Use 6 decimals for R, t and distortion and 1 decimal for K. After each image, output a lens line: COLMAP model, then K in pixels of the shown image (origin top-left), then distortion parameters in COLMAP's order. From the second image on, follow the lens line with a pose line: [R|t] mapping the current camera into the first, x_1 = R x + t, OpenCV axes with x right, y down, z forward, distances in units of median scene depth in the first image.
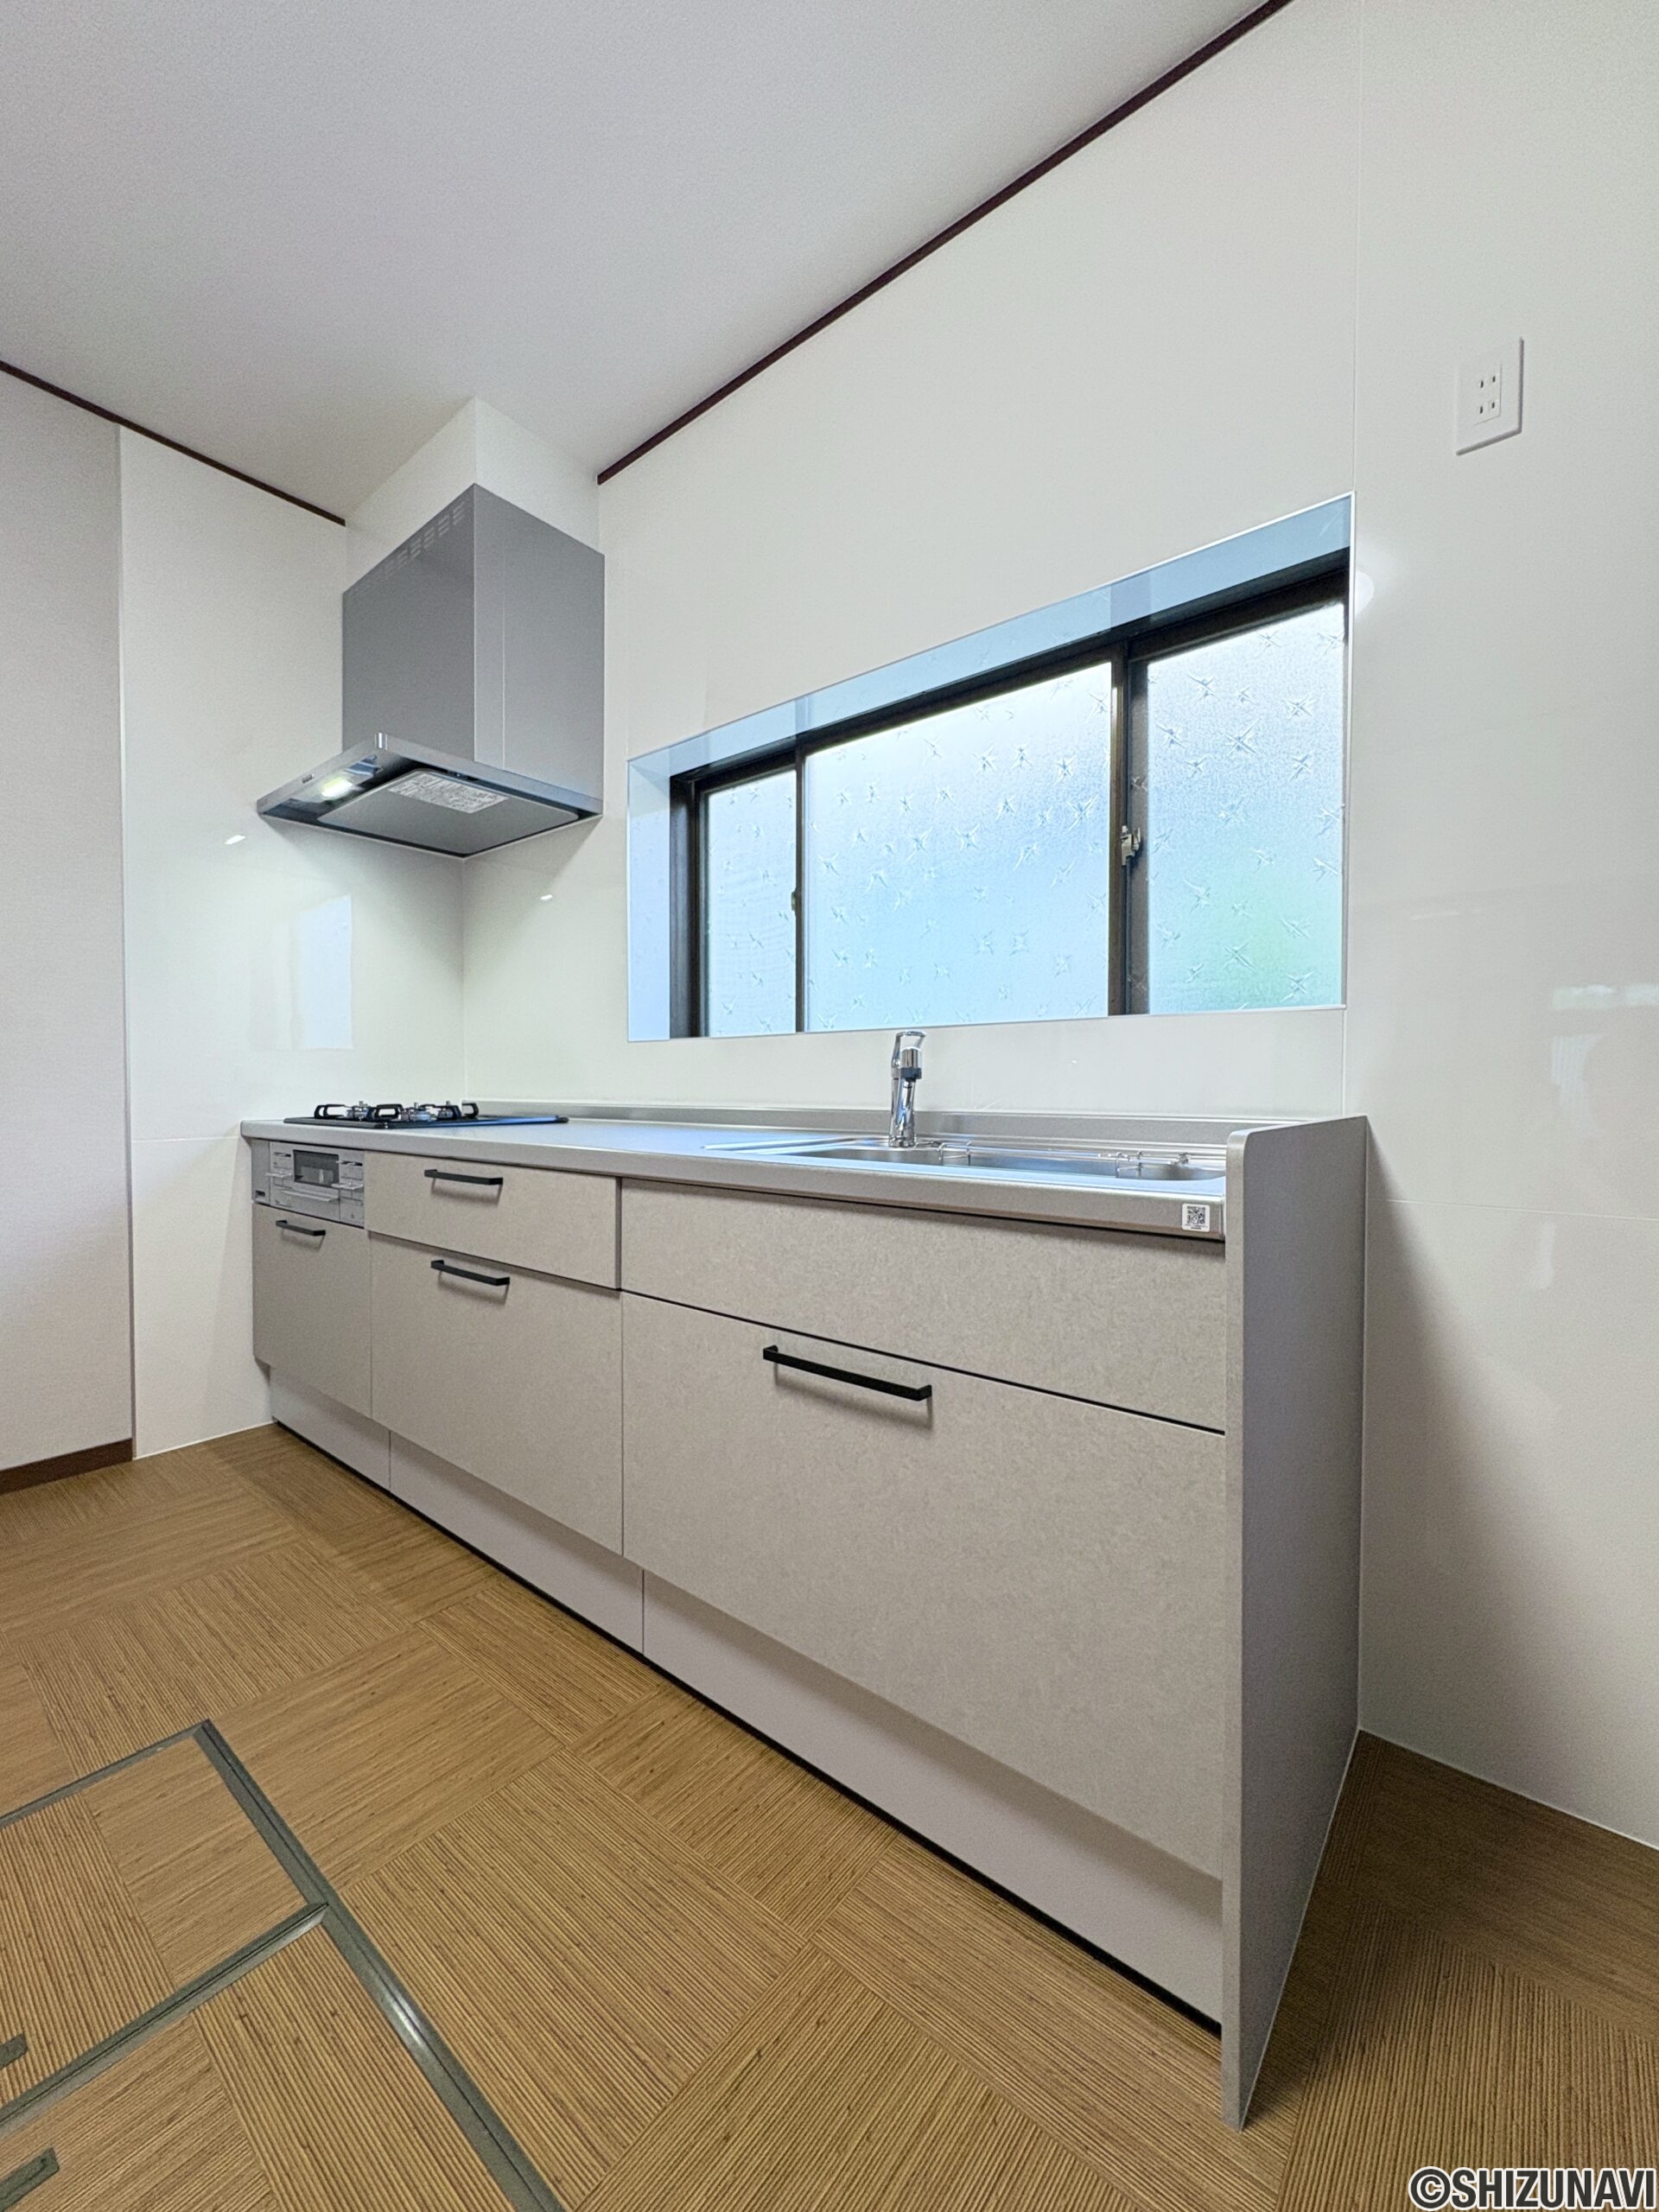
lens RADIAL K [[881.7, 0, 825.5], [0, 881.7, 1084.7], [0, 0, 1]] dist [0.001961, -0.000855]
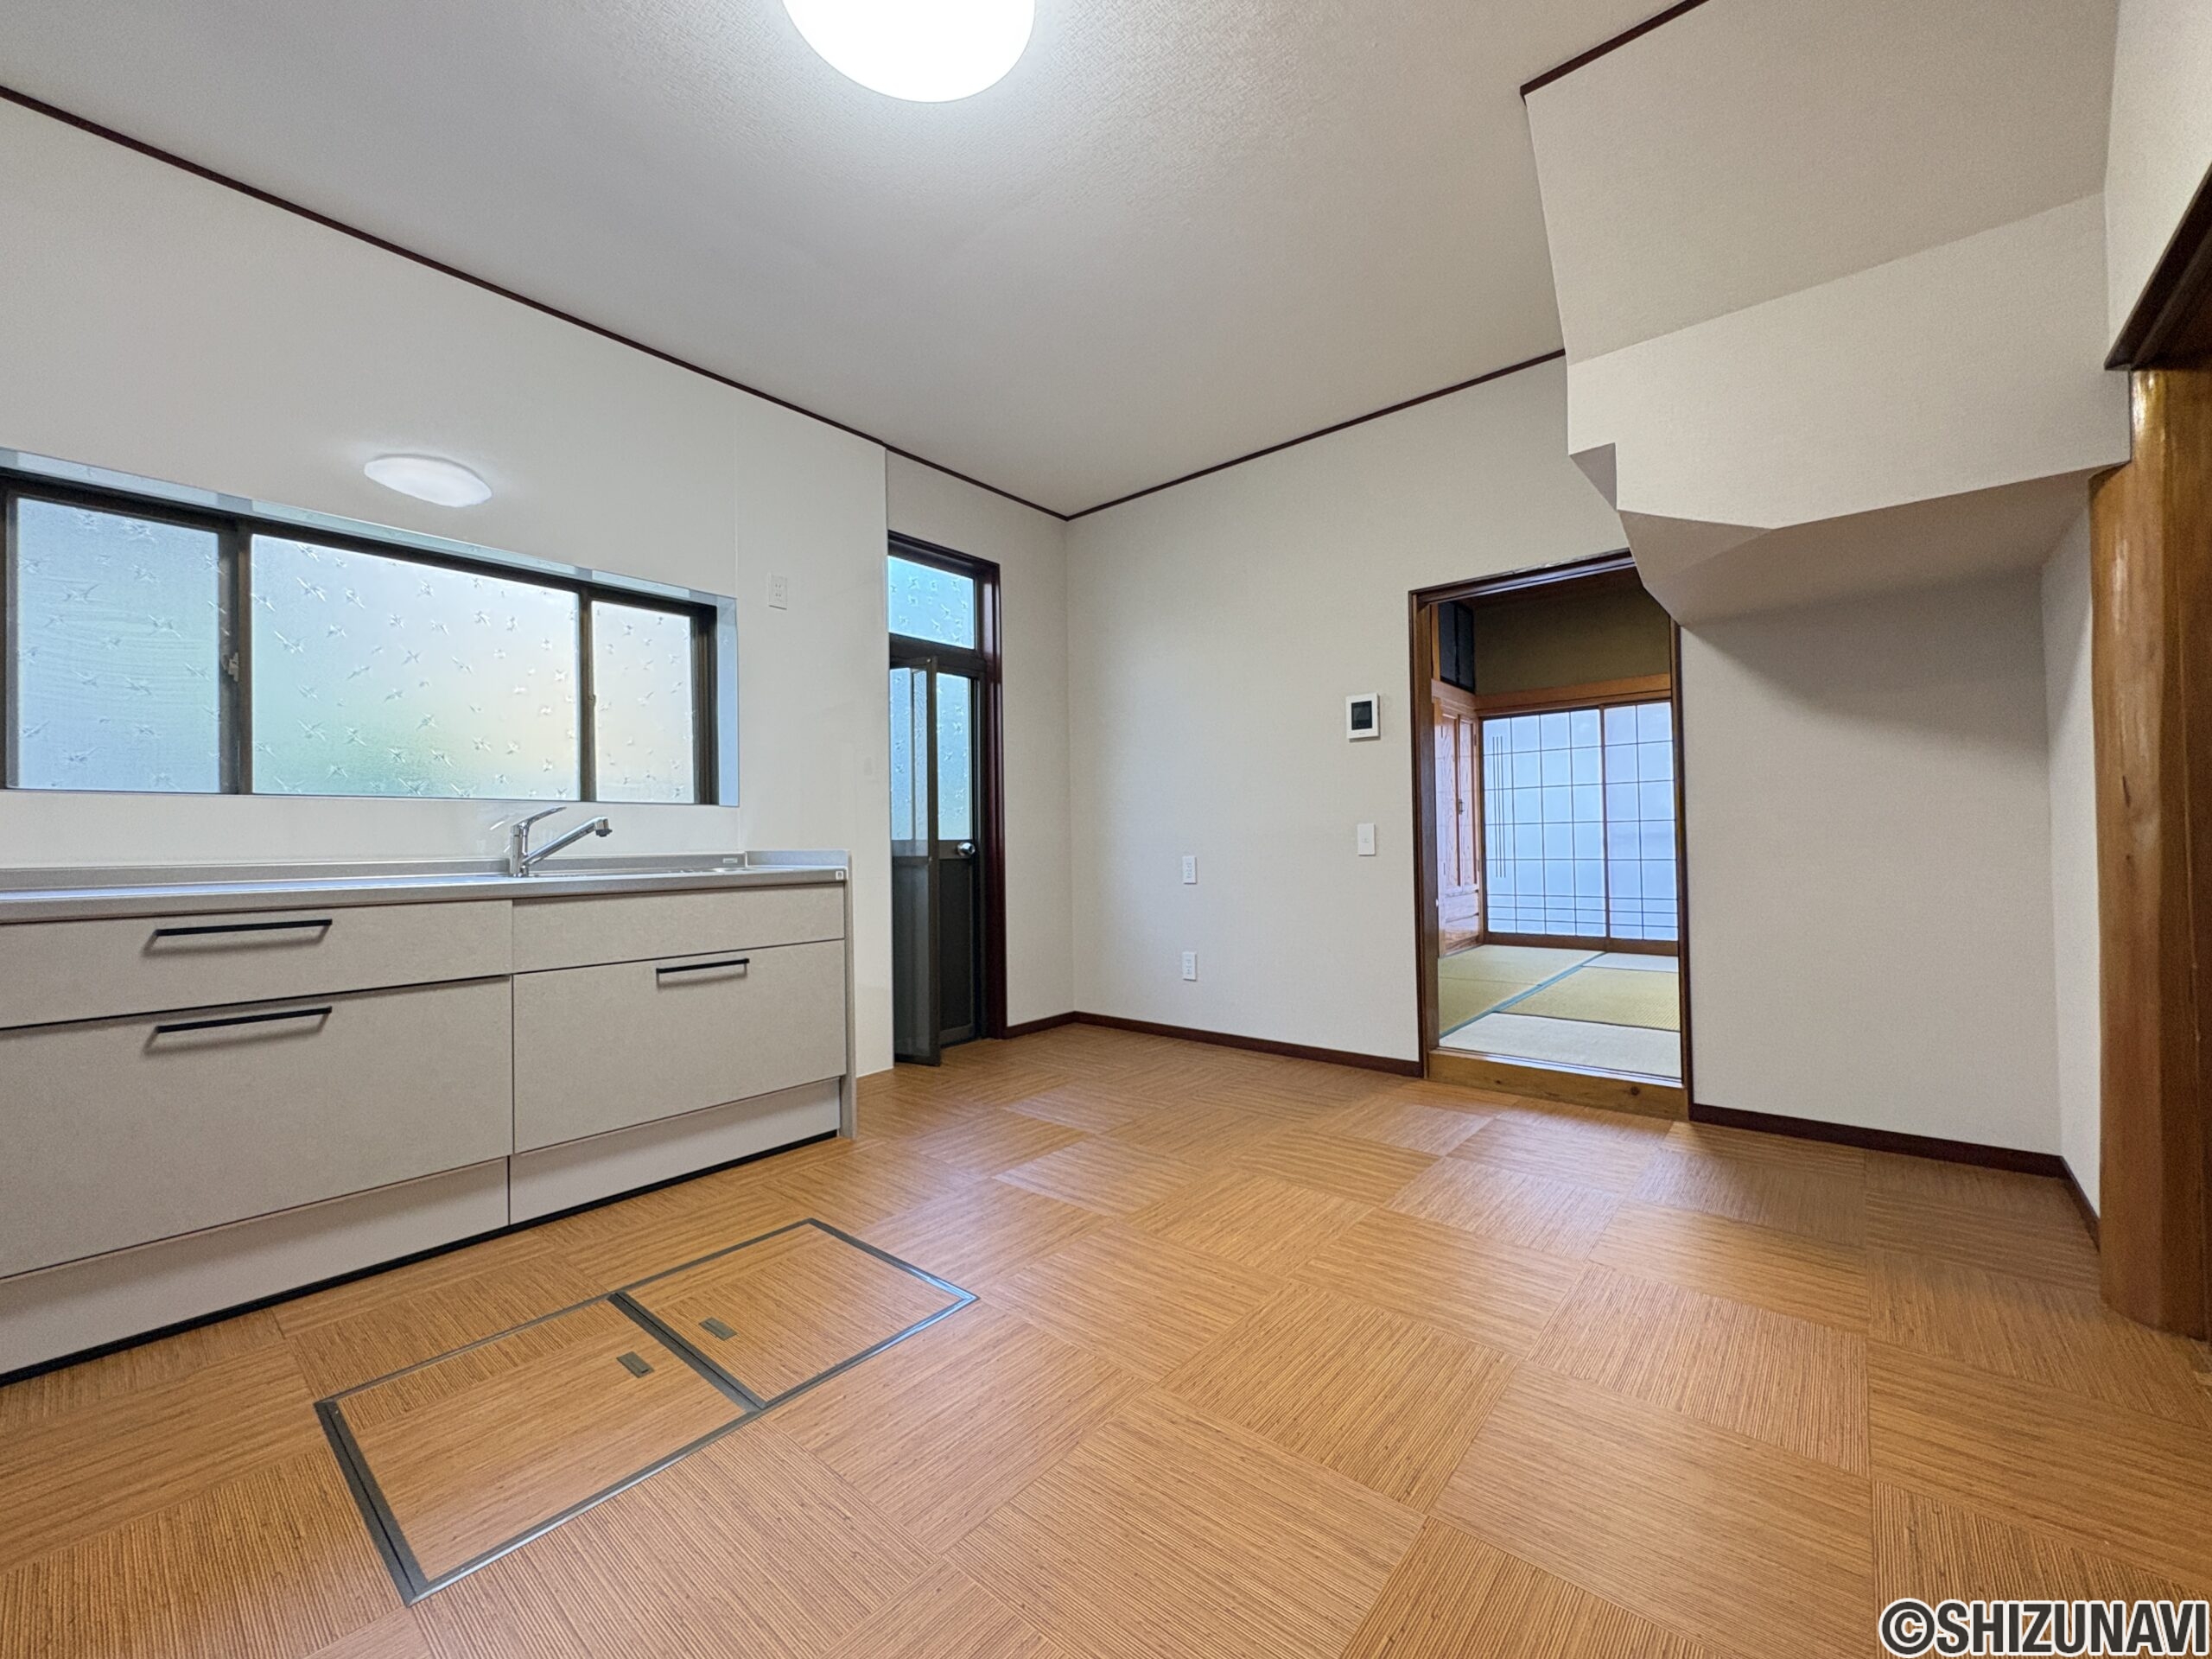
lens RADIAL K [[881.7, 0, 1120.2], [0, 881.7, 829.3], [0, 0, 1]] dist [0.001961, -0.000855]
pose [[0.012094, 0.026022, 0.999588, -1.450600], [0.037942, 0.998929, -0.026464, 0.054935], [-0.999207, 0.038246, 0.011093, -0.051100]]
